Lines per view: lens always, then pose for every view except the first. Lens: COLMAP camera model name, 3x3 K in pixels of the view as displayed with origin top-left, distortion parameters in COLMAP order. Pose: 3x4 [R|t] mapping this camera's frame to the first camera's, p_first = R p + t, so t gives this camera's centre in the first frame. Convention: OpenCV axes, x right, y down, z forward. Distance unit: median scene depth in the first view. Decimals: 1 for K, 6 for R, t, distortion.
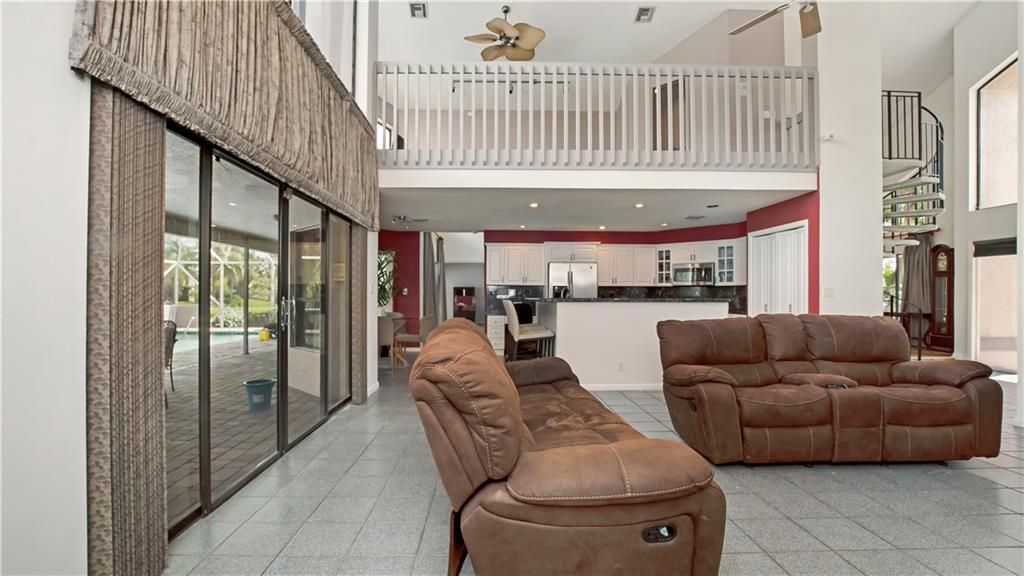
lens RADIAL K [[467.0, 0, 493.2], [0, 467.0, 298.9], [0, 0, 1]] dist [-0.023659, 0.001151]
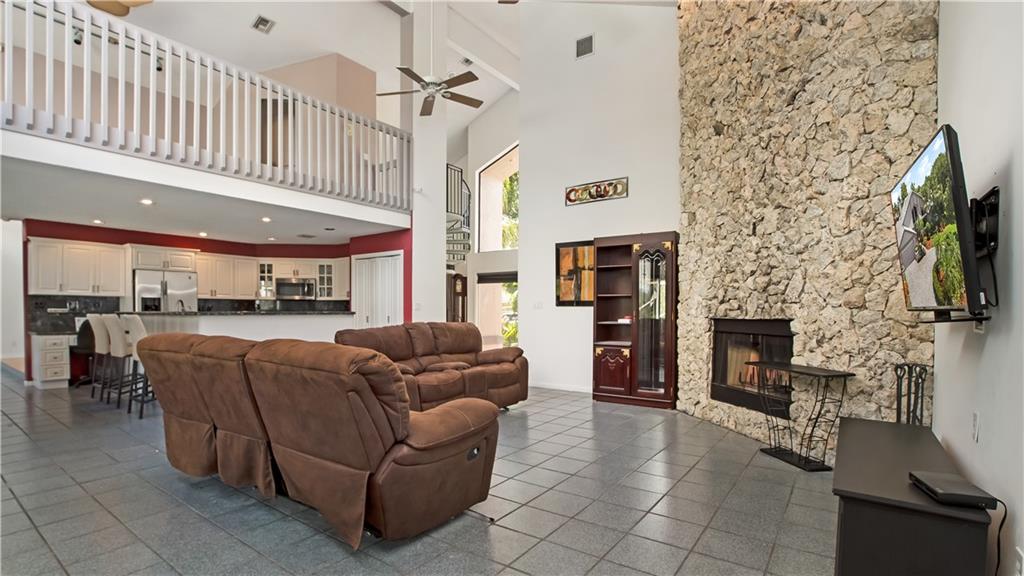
lens RADIAL K [[488.7, 0, 476.3], [0, 488.7, 327.3], [0, 0, 1]] dist [-0.018333, 0.000065]
pose [[0.627404, -0.027237, 0.778217, -0.211108], [0.004764, 0.999504, 0.031141, 0.002271], [-0.778679, -0.015830, 0.627222, -0.016864]]
